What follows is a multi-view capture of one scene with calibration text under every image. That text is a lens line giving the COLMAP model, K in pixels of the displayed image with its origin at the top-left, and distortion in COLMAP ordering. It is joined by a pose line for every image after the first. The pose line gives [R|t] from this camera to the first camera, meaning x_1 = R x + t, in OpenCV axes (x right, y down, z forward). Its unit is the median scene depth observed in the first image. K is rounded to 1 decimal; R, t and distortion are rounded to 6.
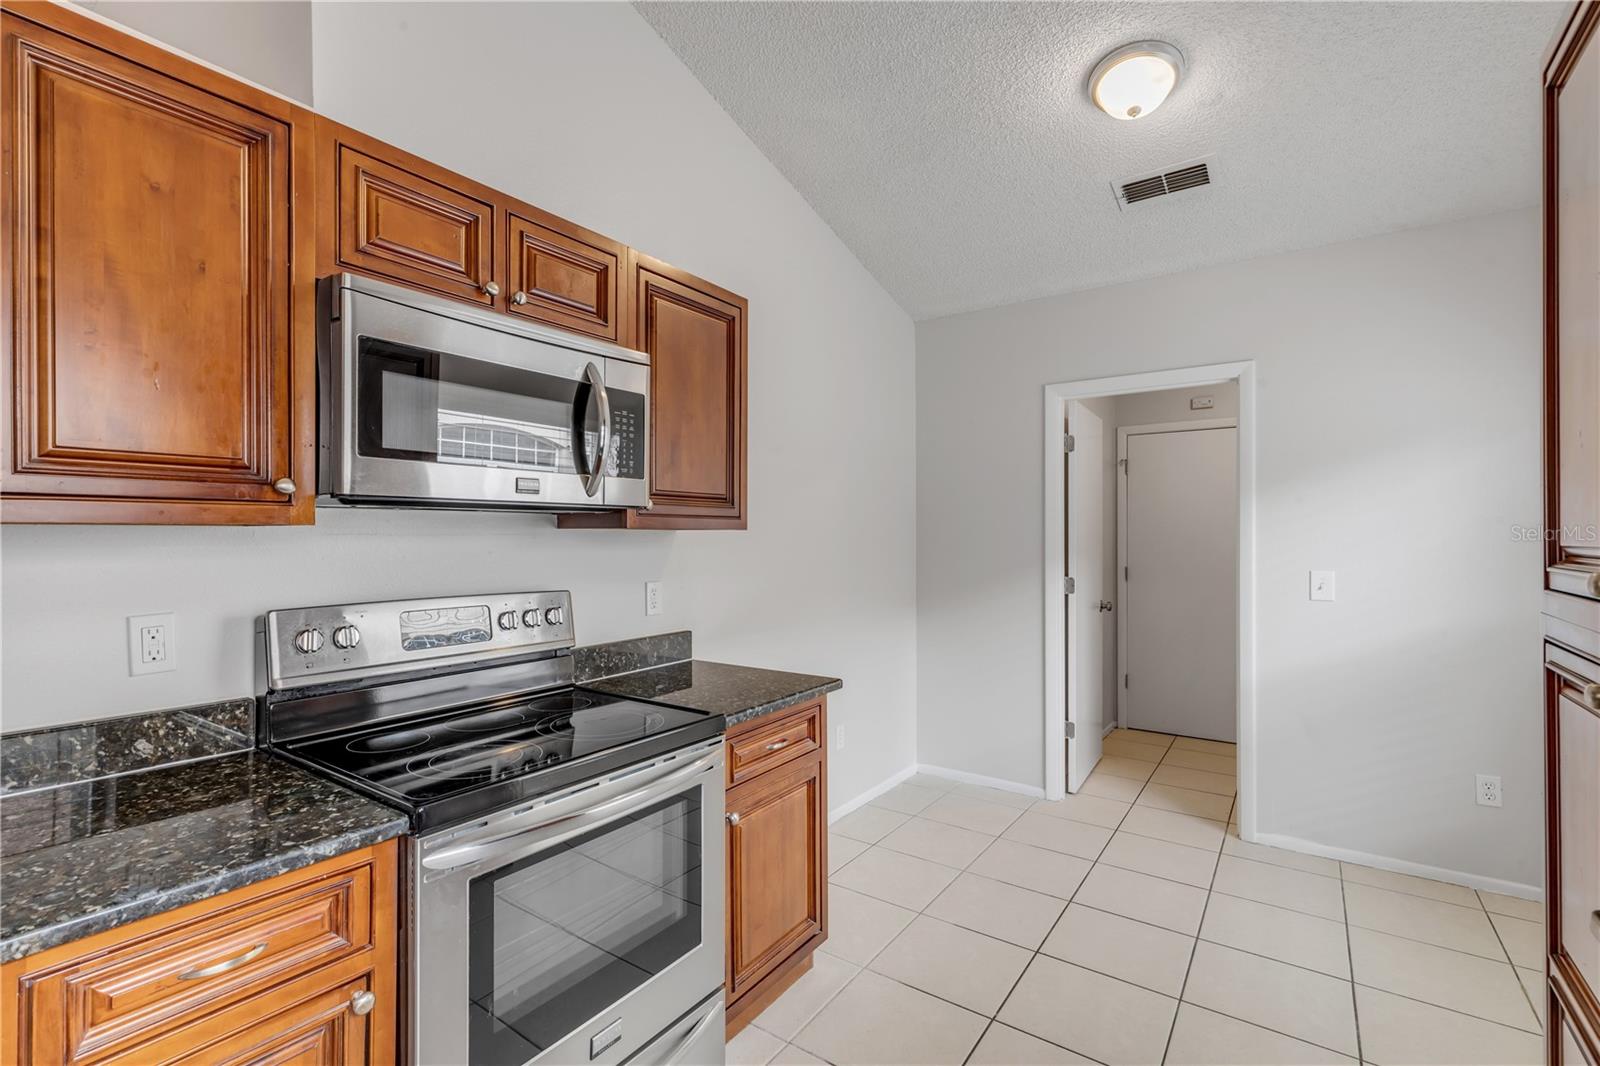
lens RADIAL K [[725.9, 0, 767.4], [0, 725.9, 540.4], [0, 0, 1]] dist [0.008660, -0.002234]
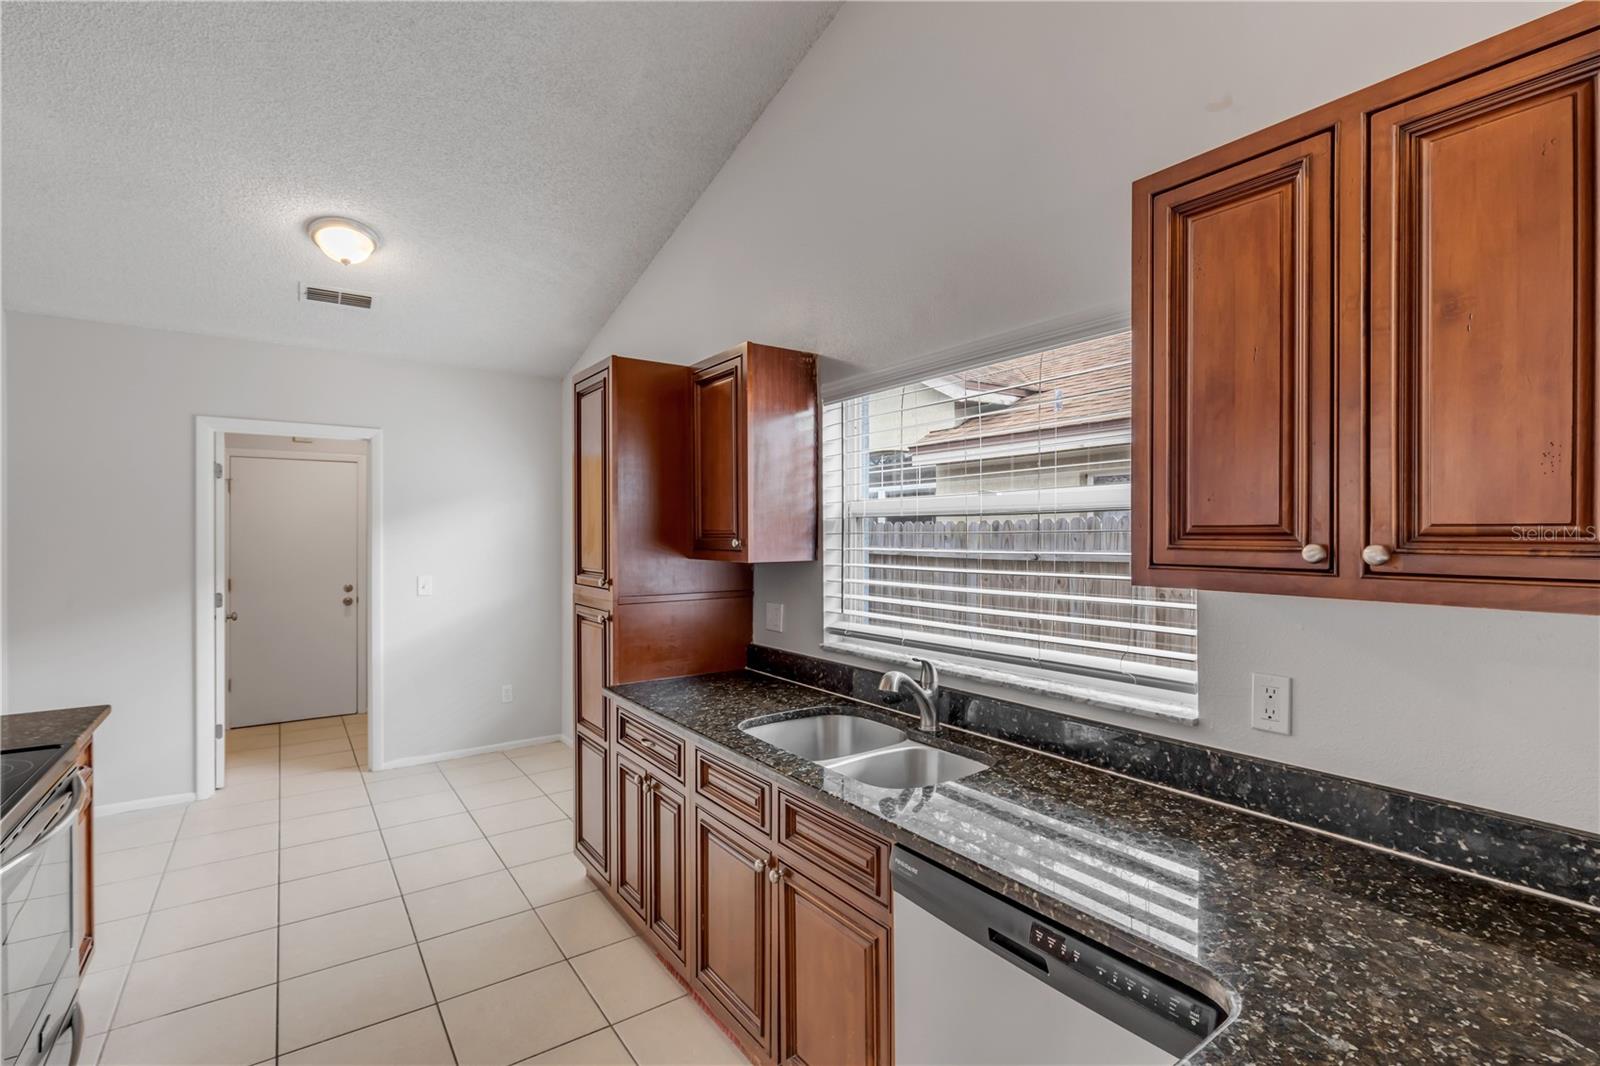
lens RADIAL K [[725.9, 0, 803.5], [0, 725.9, 538.4], [0, 0, 1]] dist [0.008660, -0.002234]
pose [[0.305848, -0.001773, 0.952079, -0.441491], [0.002740, 0.999996, 0.000982, -0.036112], [-0.952076, 0.002308, 0.305852, -0.217523]]
